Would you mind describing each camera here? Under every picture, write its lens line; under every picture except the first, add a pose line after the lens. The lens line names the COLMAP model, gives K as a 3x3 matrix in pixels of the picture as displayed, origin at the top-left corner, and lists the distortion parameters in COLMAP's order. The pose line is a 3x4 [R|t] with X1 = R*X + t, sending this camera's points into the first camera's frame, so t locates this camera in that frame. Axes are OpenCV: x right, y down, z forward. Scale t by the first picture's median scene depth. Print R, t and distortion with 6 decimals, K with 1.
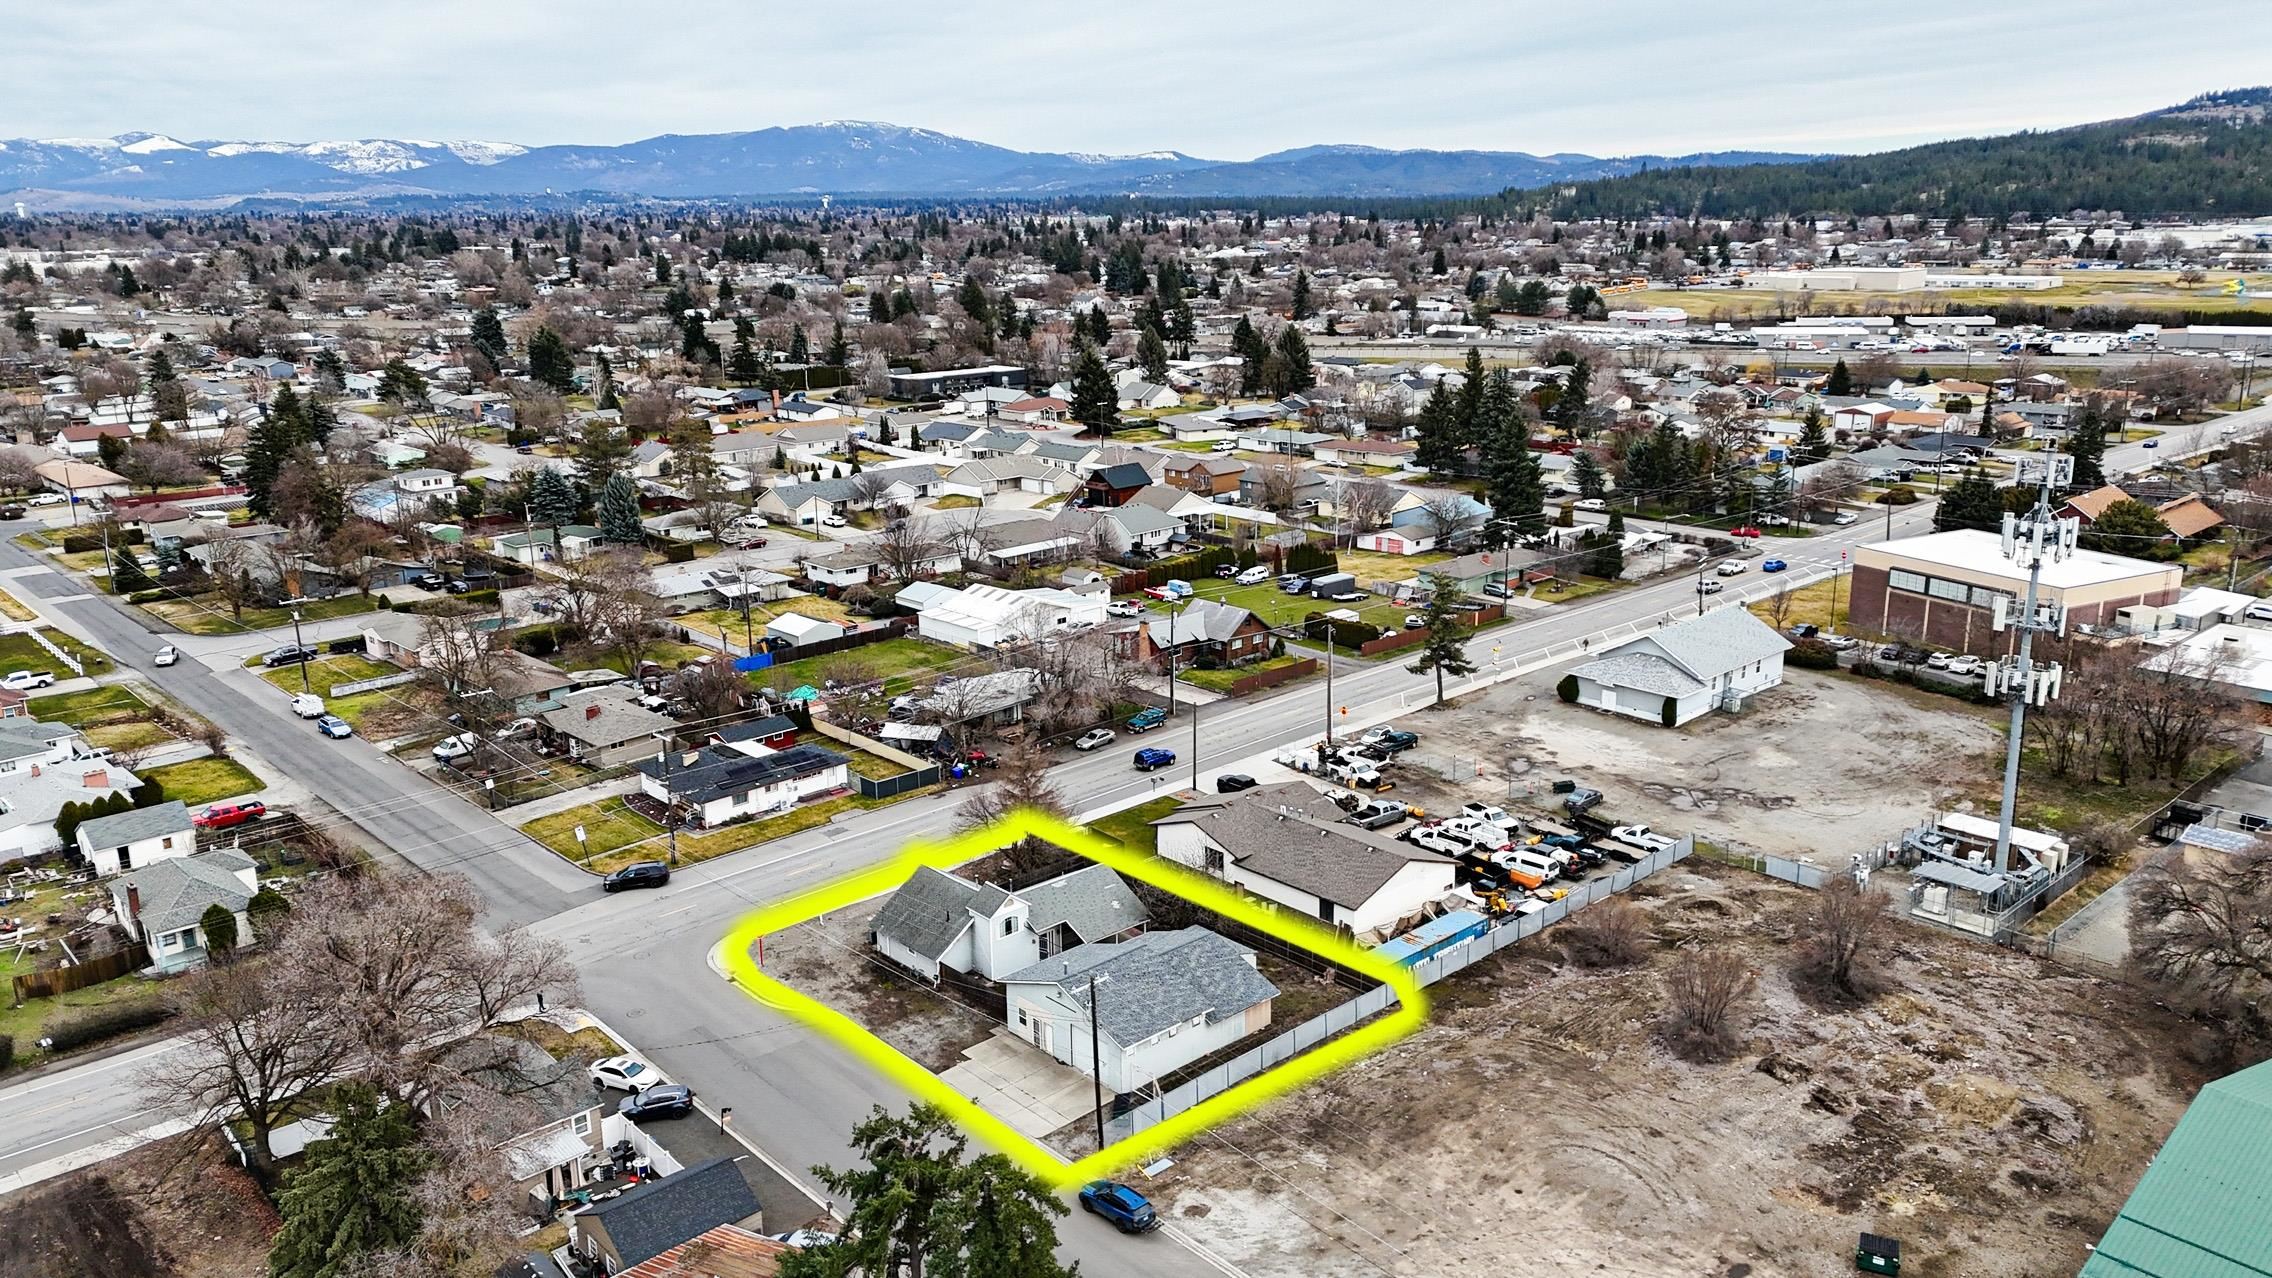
lens RADIAL K [[1654.2, 0, 1136.0], [0, 1654.2, 639.0], [0, 0, 1]] dist [0.101715, -0.095335]
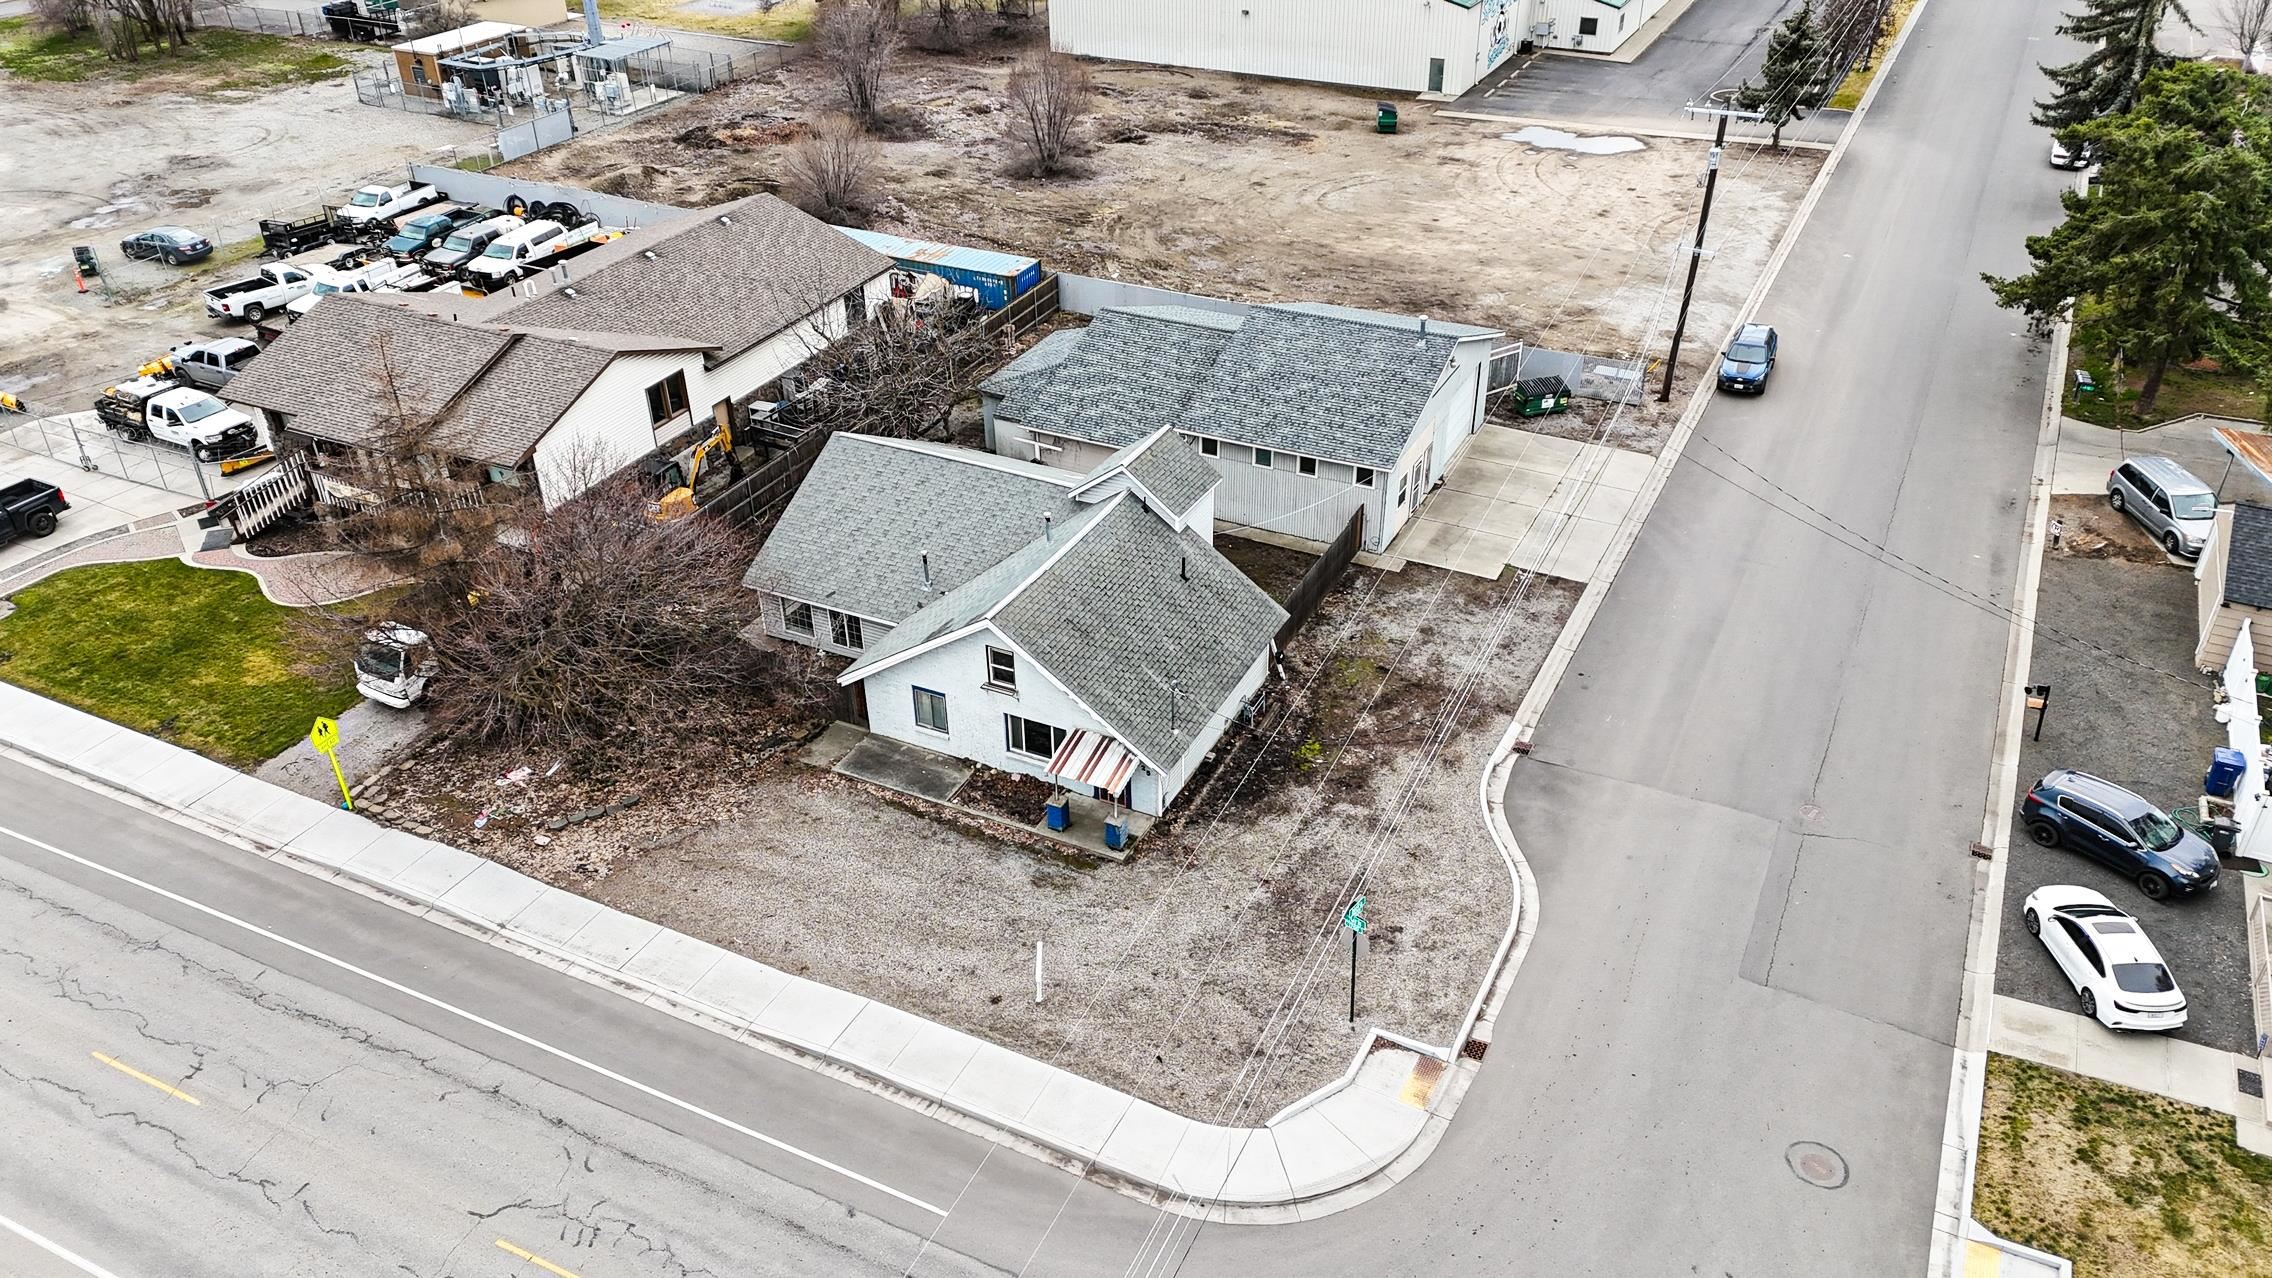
lens RADIAL K [[1654.2, 0, 1136.0], [0, 1654.2, 639.0], [0, 0, 1]] dist [0.101715, -0.095335]
pose [[-0.361903, -0.478417, 0.800090, -0.336419], [0.259012, 0.772869, 0.579299, -0.041040], [-0.895511, 0.416883, -0.155787, 0.834235]]
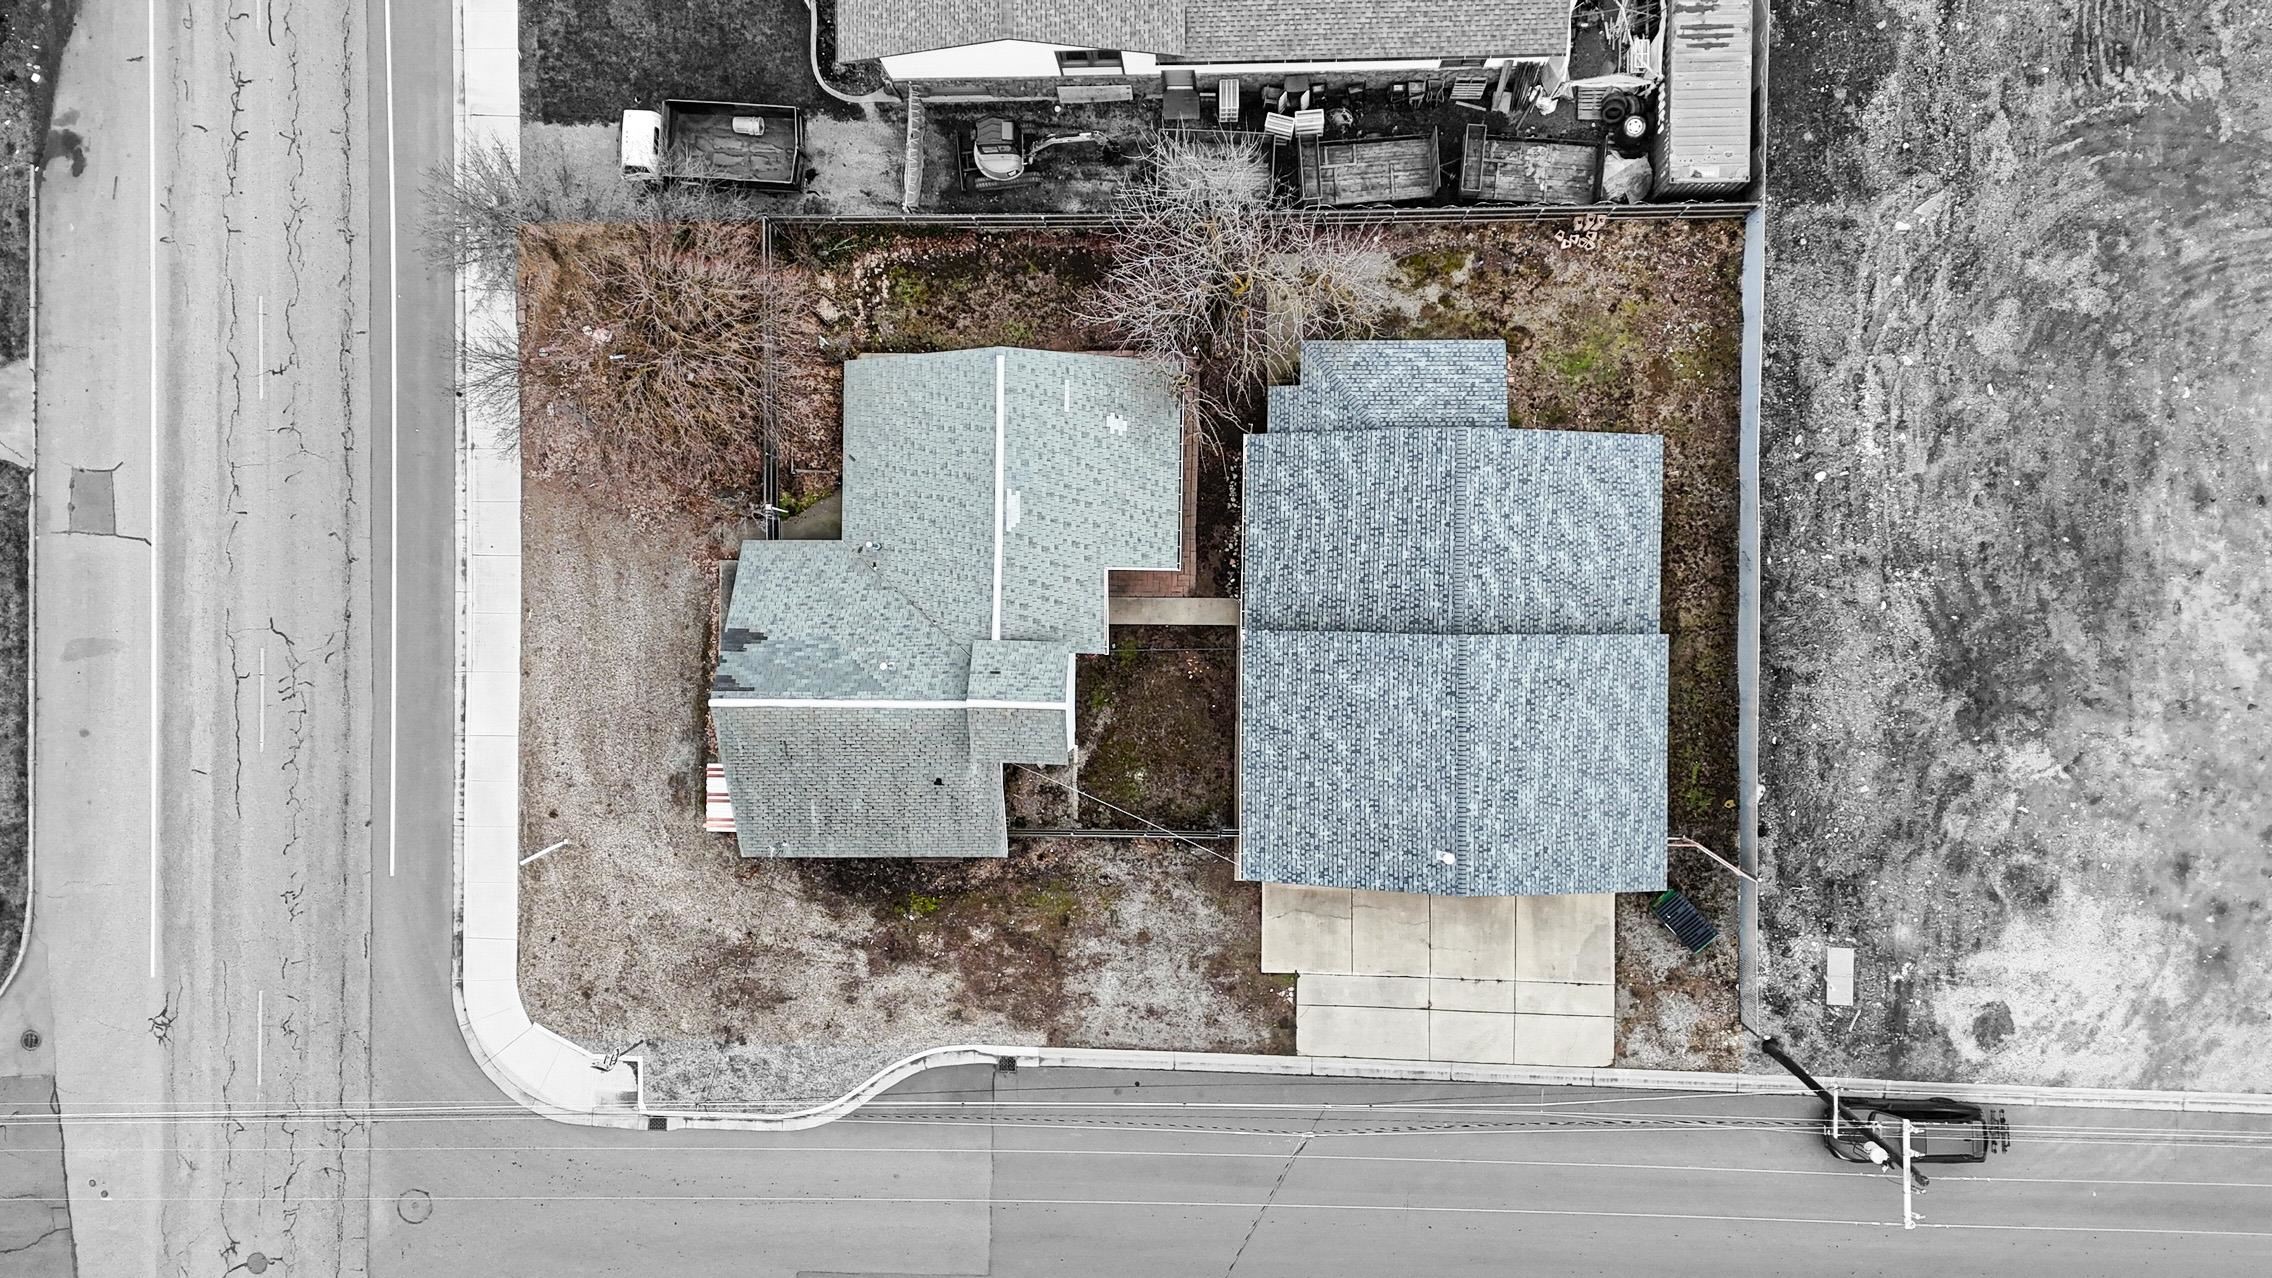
lens RADIAL K [[1654.2, 0, 1136.0], [0, 1654.2, 639.0], [0, 0, 1]] dist [0.101715, -0.095335]
pose [[0.677554, -0.735156, -0.021605, -0.031988], [0.226988, 0.181081, 0.956915, -0.186916], [-0.699569, -0.653265, 0.289563, 0.667020]]
